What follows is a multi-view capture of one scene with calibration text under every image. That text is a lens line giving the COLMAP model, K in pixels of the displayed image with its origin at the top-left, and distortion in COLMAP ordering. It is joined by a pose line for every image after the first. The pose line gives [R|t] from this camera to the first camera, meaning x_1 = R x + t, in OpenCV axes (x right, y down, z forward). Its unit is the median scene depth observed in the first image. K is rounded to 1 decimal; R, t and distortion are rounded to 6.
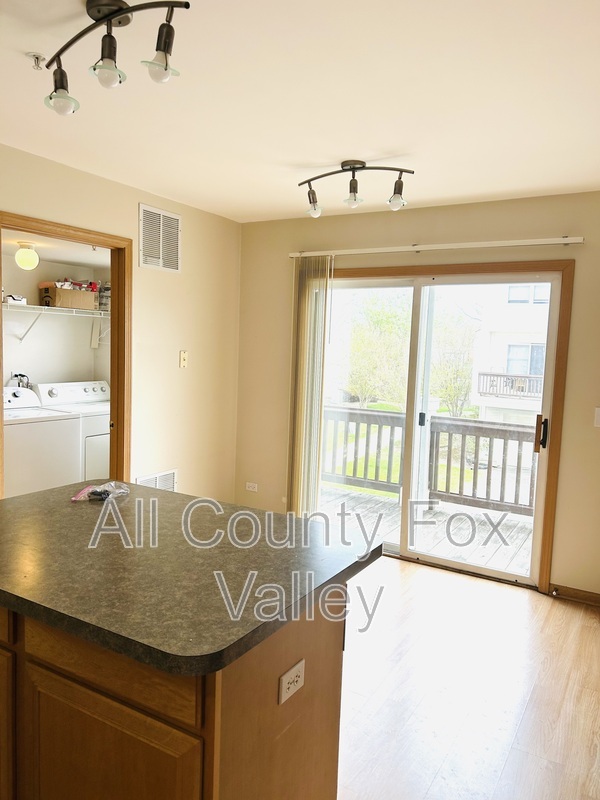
lens RADIAL K [[599.6, 0, 303.7], [0, 599.6, 396.4], [0, 0, 1]] dist [0.015865, -0.004638]
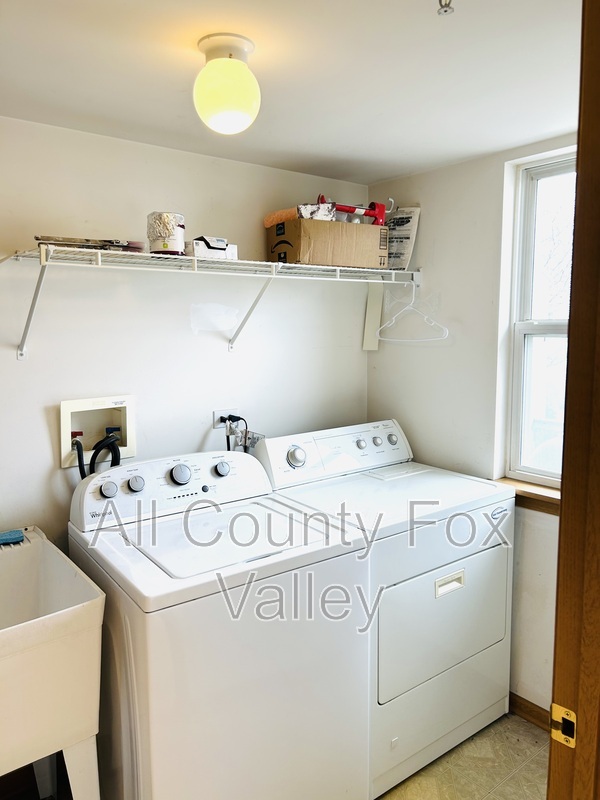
lens RADIAL K [[599.6, 0, 297.8], [0, 599.6, 401.1], [0, 0, 1]] dist [0.015865, -0.004638]
pose [[0.933699, 0.001402, -0.358057, -0.254711], [0.012467, 0.999259, 0.036422, -0.064369], [0.357843, -0.038471, 0.932989, 0.582003]]
